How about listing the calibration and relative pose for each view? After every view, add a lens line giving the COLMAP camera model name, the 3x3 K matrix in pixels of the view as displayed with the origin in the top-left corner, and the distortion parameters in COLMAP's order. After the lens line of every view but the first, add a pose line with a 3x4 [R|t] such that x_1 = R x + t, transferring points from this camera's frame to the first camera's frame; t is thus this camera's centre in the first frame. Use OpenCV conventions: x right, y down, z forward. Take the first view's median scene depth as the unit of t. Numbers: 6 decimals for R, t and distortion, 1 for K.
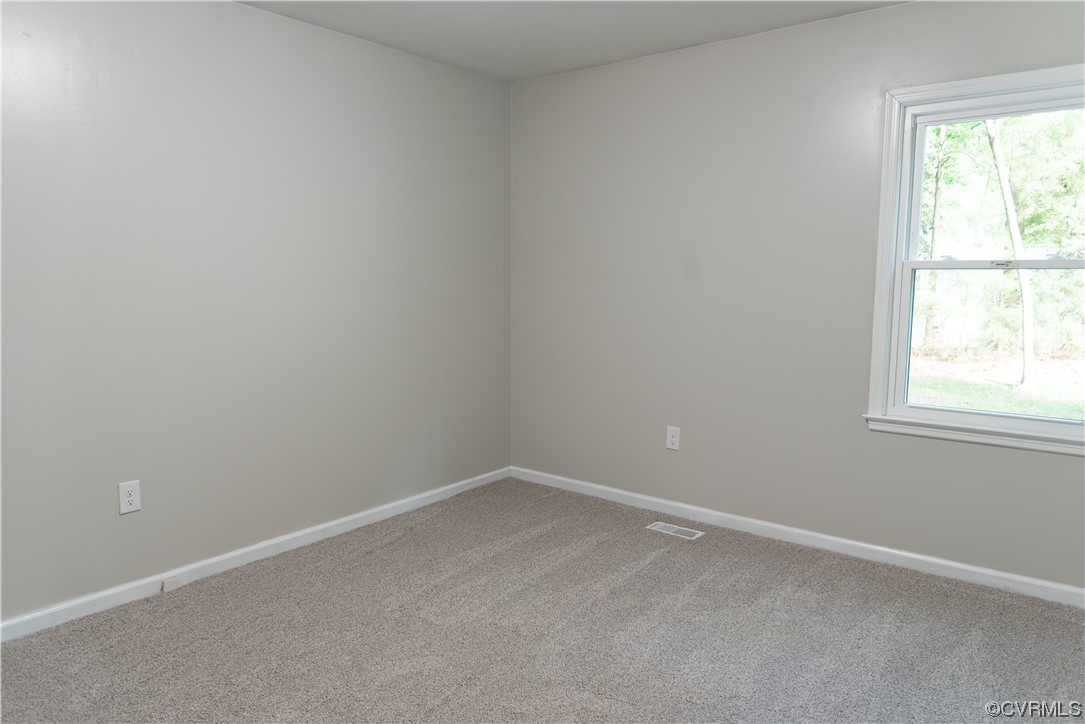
lens RADIAL K [[745.6, 0, 542.5], [0, 745.6, 362.0], [0, 0, 1]] dist [0.008930, -0.029405]
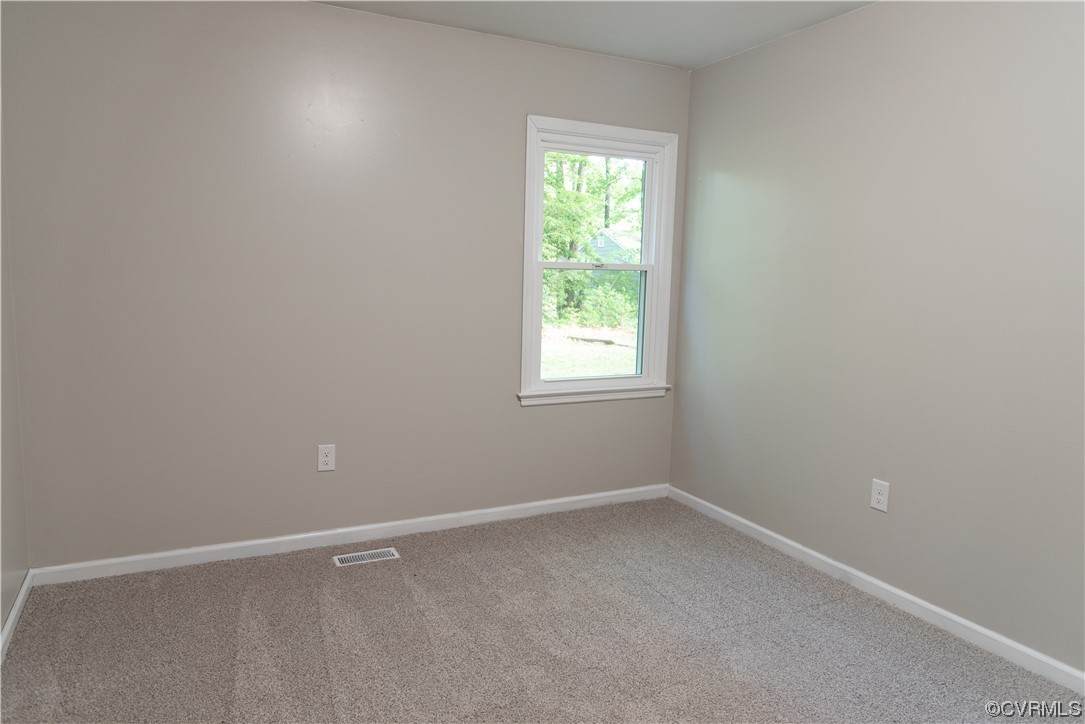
lens RADIAL K [[745.6, 0, 542.5], [0, 745.6, 362.0], [0, 0, 1]] dist [0.008930, -0.029405]
pose [[0.390966, -0.097735, 0.915201, -0.571265], [0.085380, 0.993910, 0.069667, -0.051908], [-0.916437, 0.050902, 0.396930, 0.483002]]
